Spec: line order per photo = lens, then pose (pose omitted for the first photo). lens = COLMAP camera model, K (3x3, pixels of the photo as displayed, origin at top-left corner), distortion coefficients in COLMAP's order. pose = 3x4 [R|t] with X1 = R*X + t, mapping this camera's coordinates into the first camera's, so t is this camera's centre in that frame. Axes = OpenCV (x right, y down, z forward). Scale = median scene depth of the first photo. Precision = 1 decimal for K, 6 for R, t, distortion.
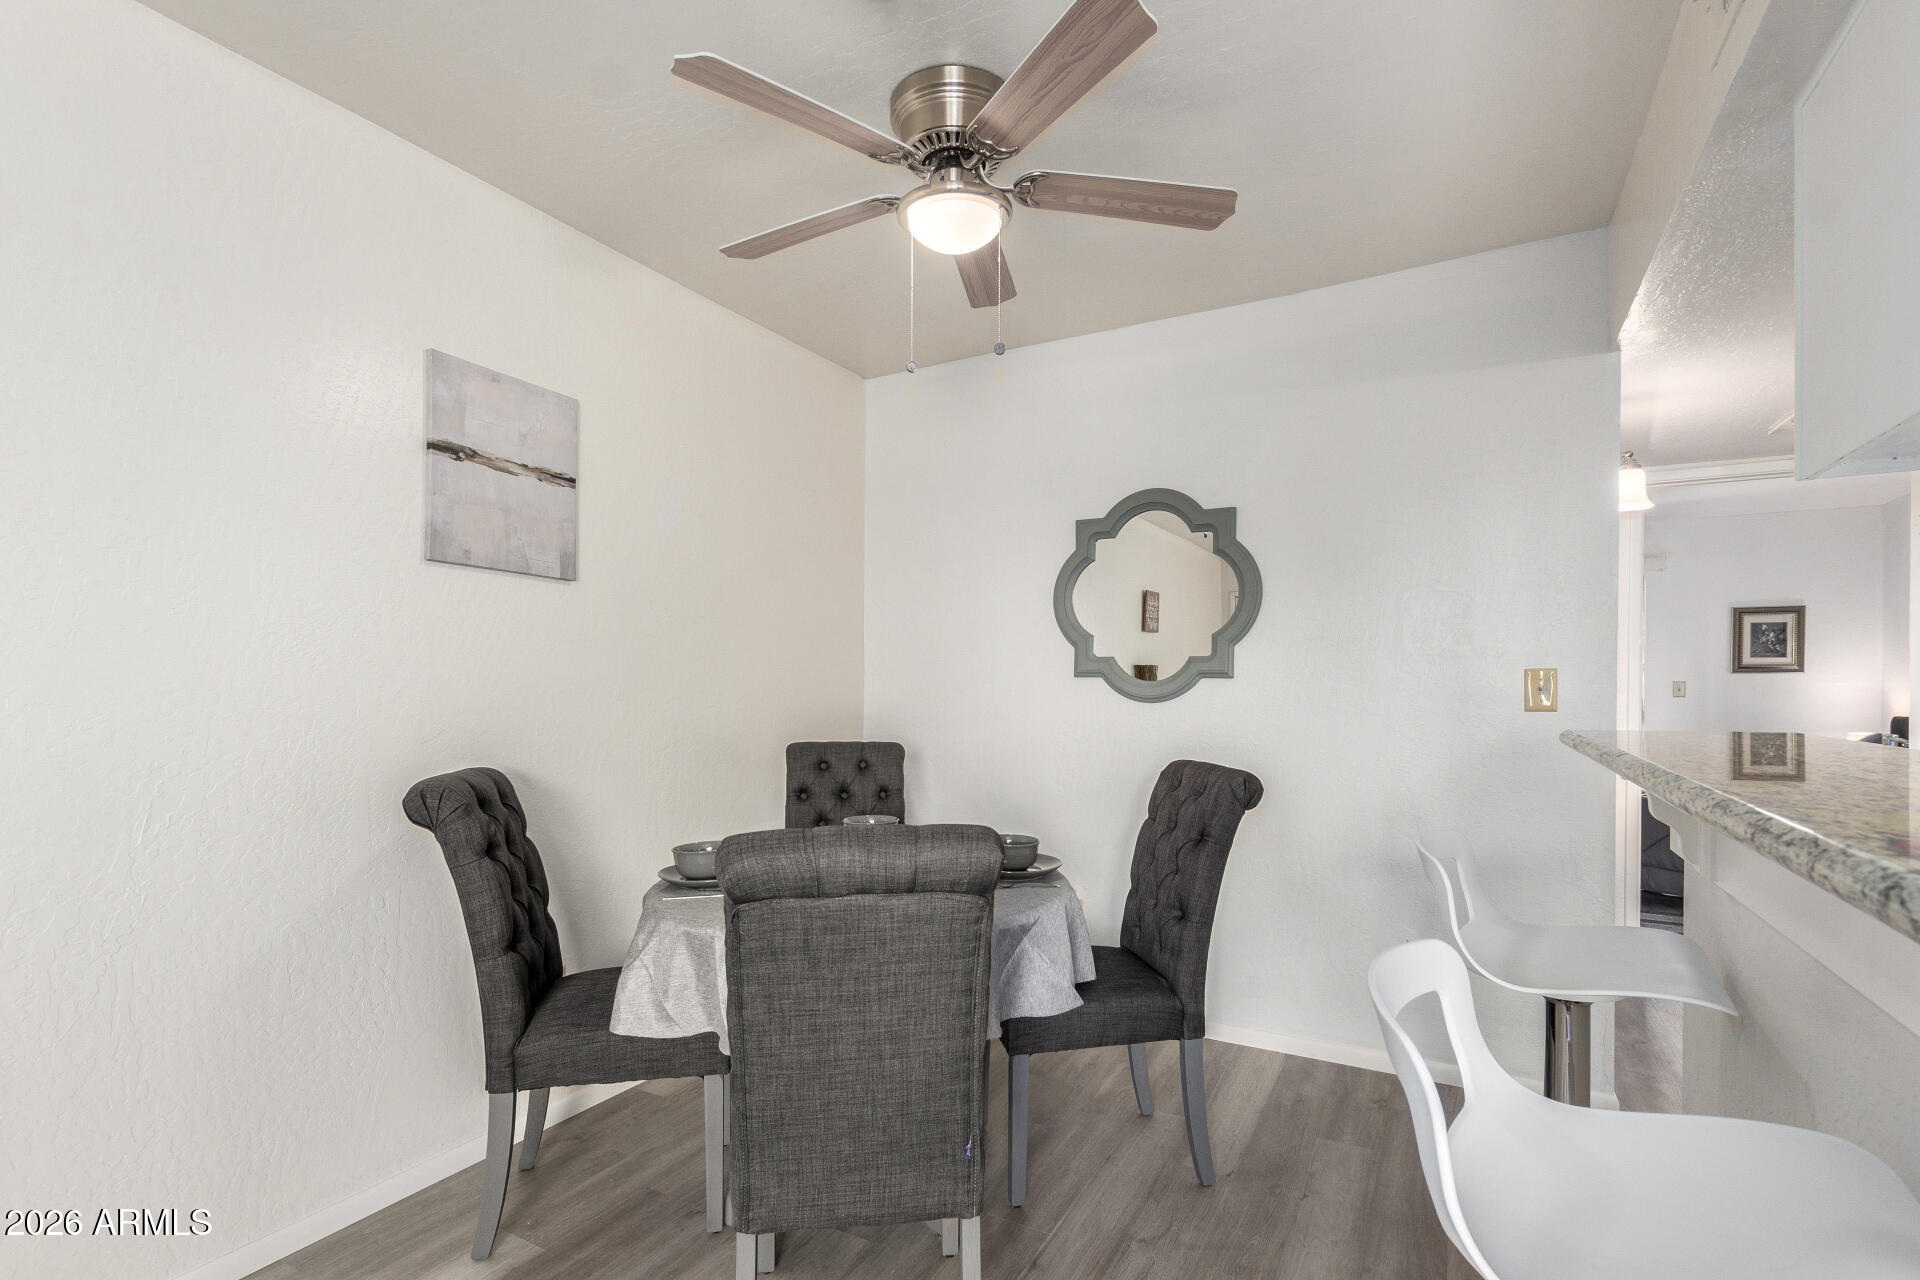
lens RADIAL K [[893.3, 0, 965.2], [0, 893.3, 702.9], [0, 0, 1]] dist [0.003619, 0.000197]
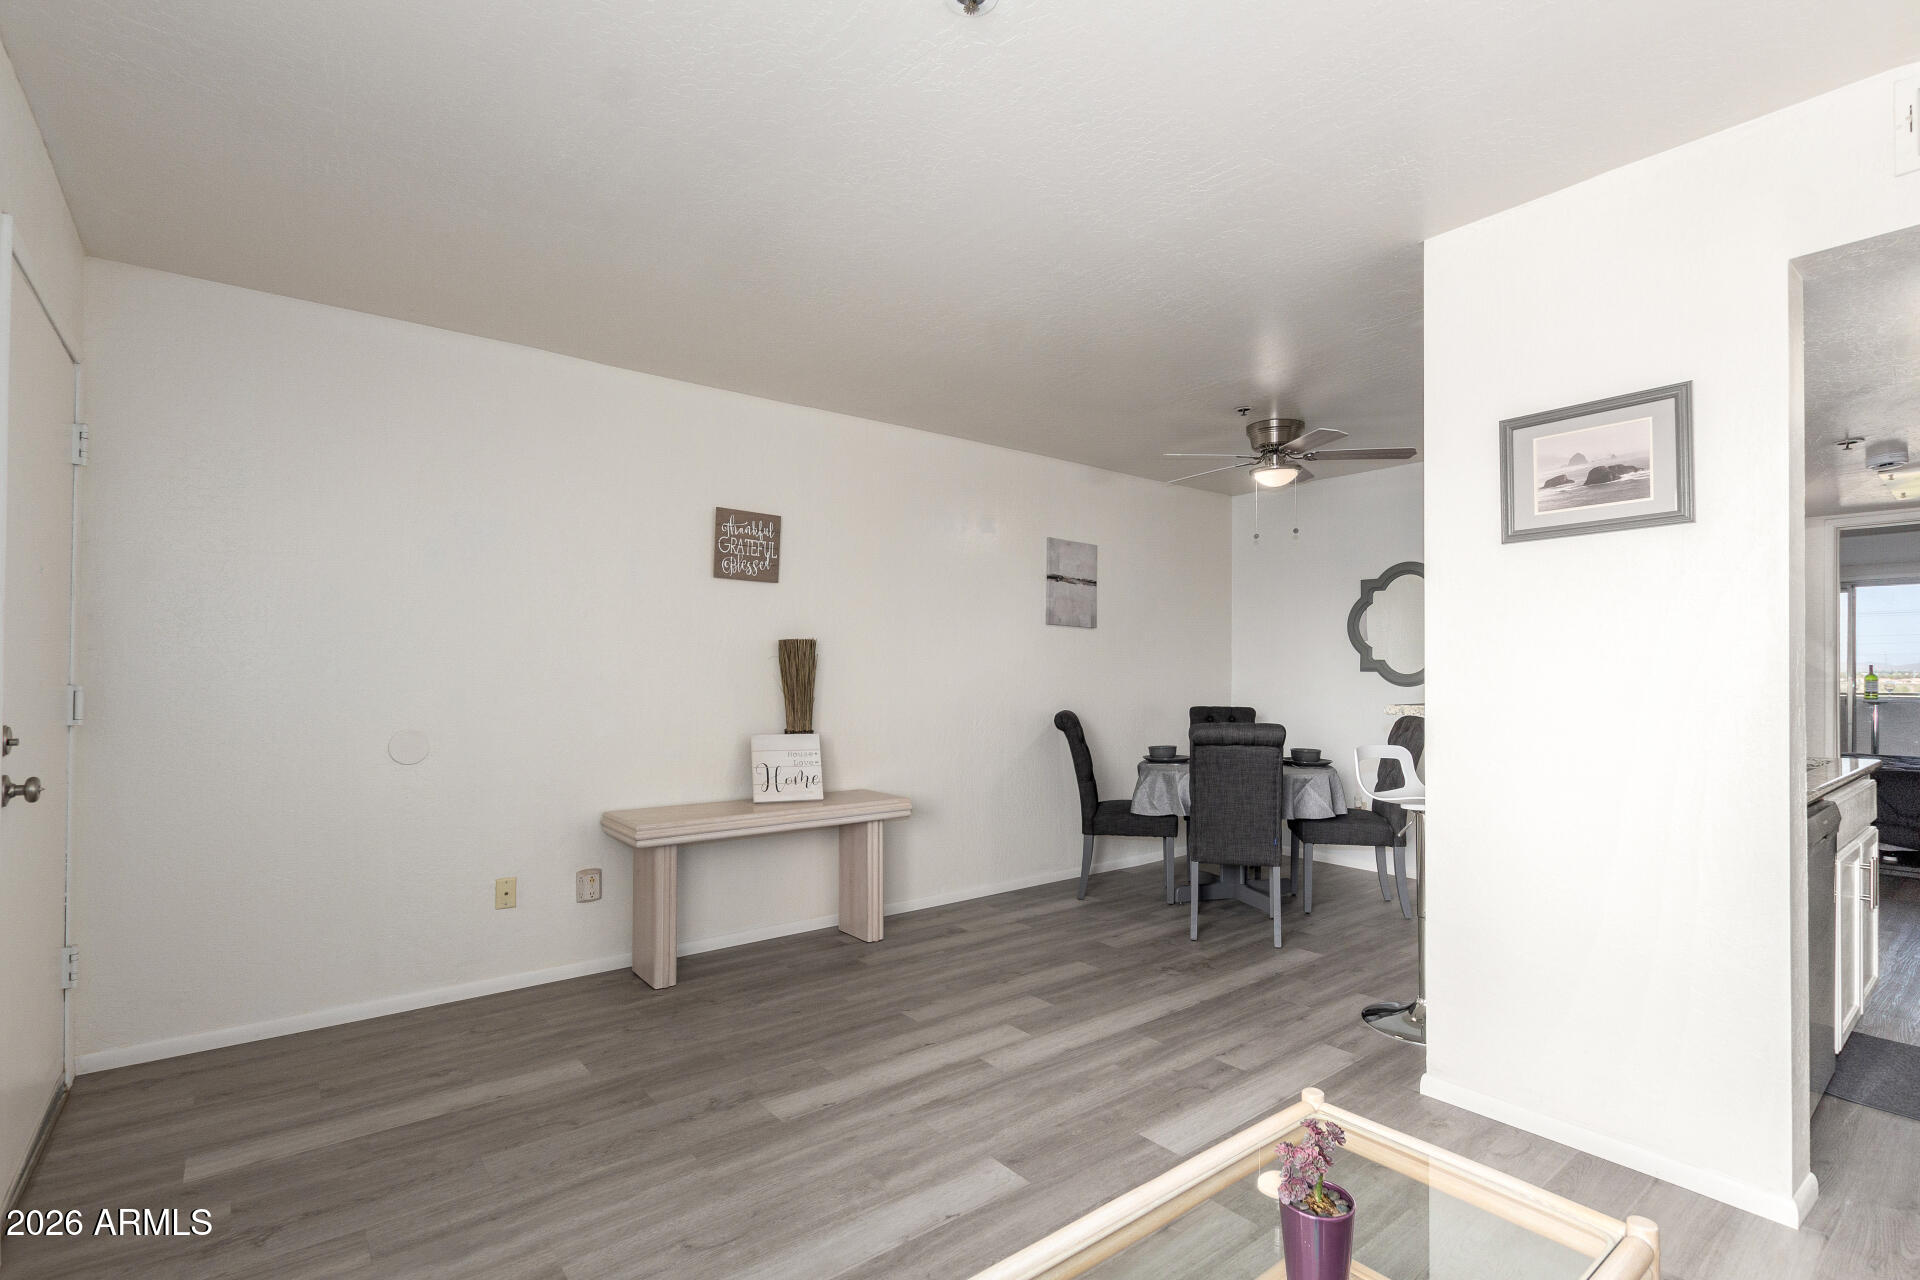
lens RADIAL K [[893.3, 0, 961.7], [0, 893.3, 659.7], [0, 0, 1]] dist [0.003619, 0.000197]
pose [[0.922904, -0.002958, -0.385018, 0.110776], [-0.010390, 0.999415, -0.032583, 0.017361], [0.384889, 0.034071, 0.922334, -1.242137]]
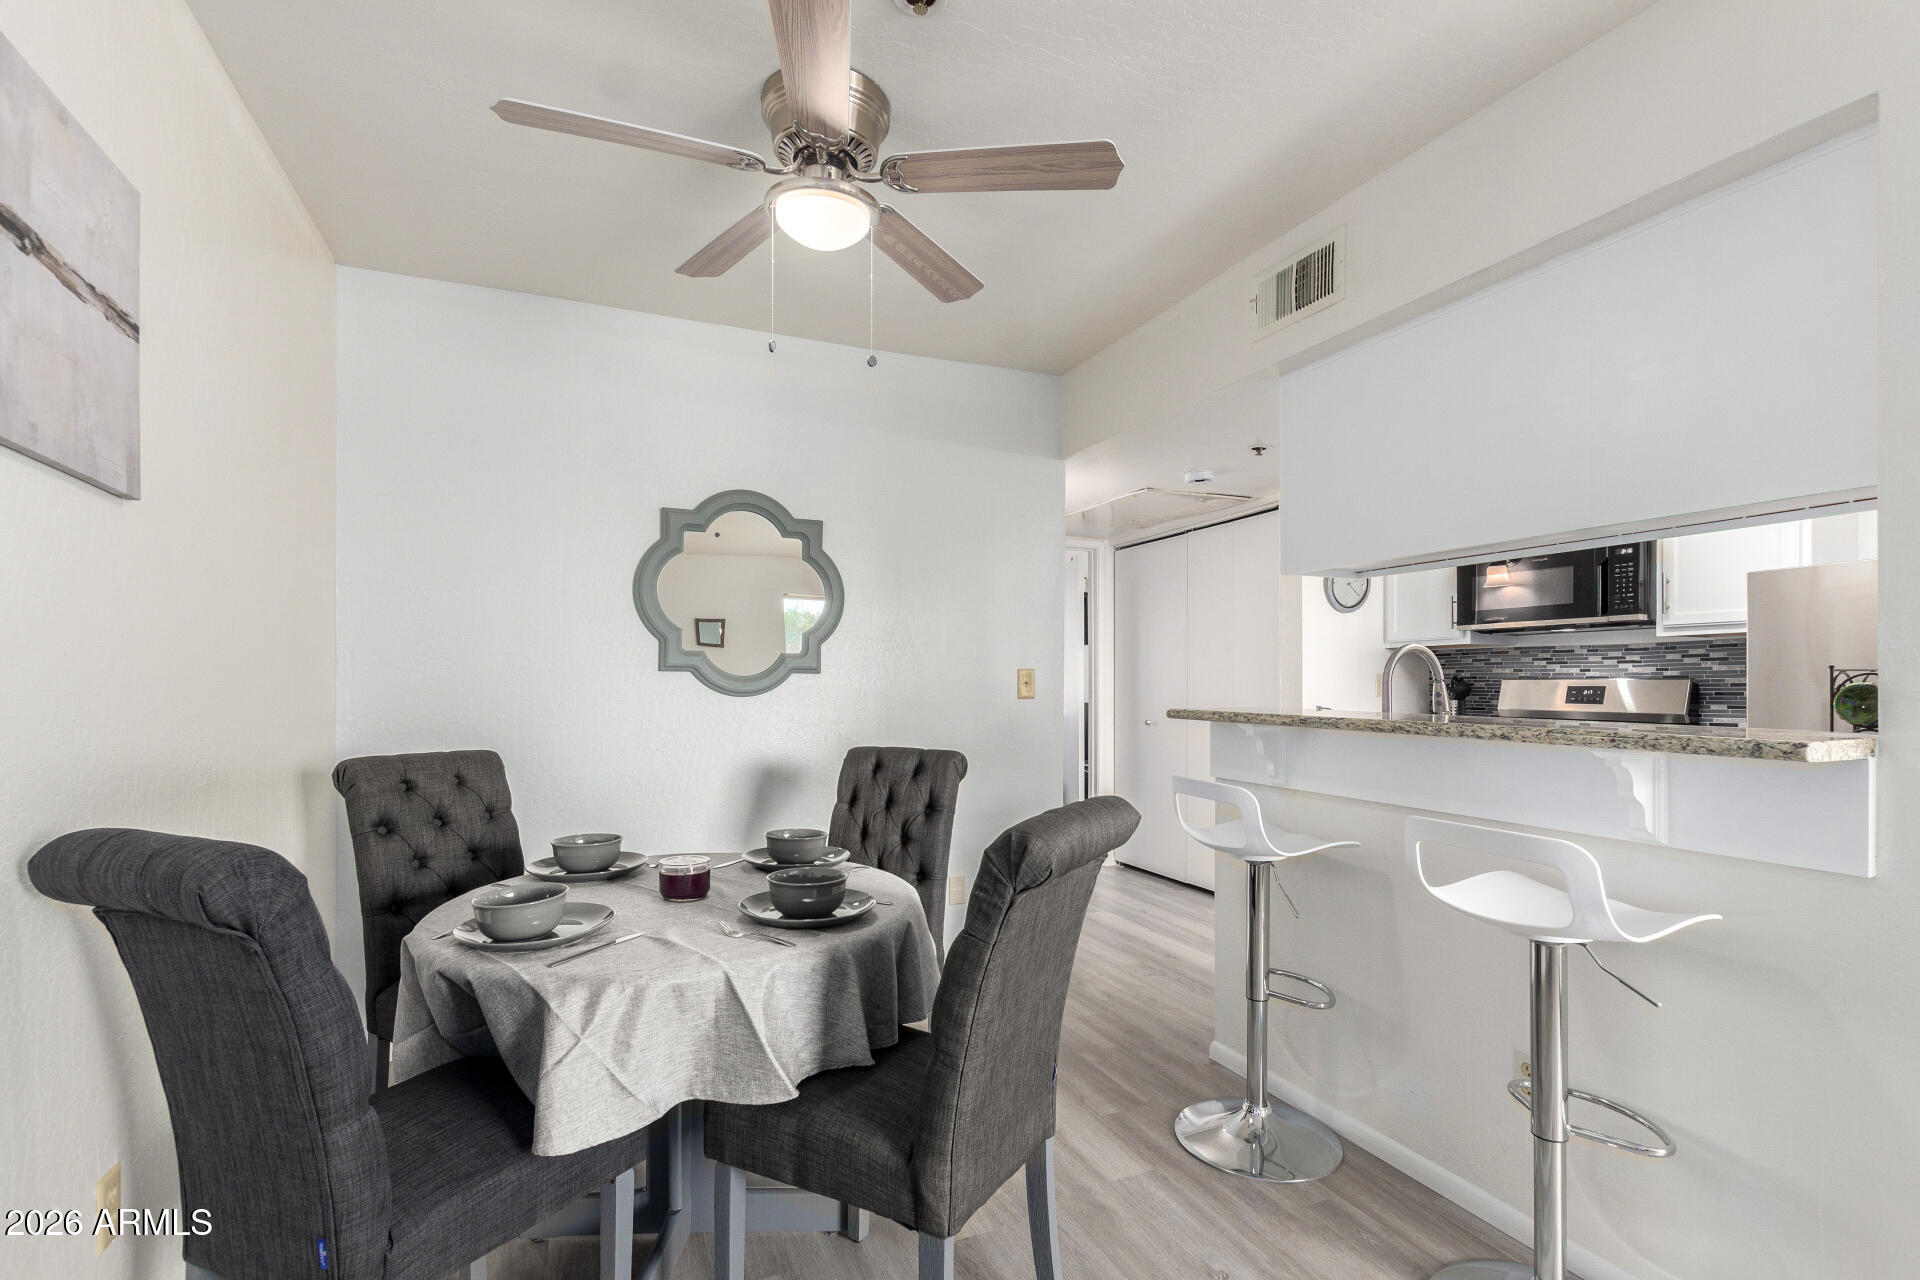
lens RADIAL K [[893.3, 0, 954.7], [0, 893.3, 684.5], [0, 0, 1]] dist [0.003619, 0.000197]
pose [[0.618694, -0.001620, 0.785630, -0.619715], [0.012667, 0.999888, -0.007914, -0.004344], [-0.785530, 0.014848, 0.618646, 0.236019]]
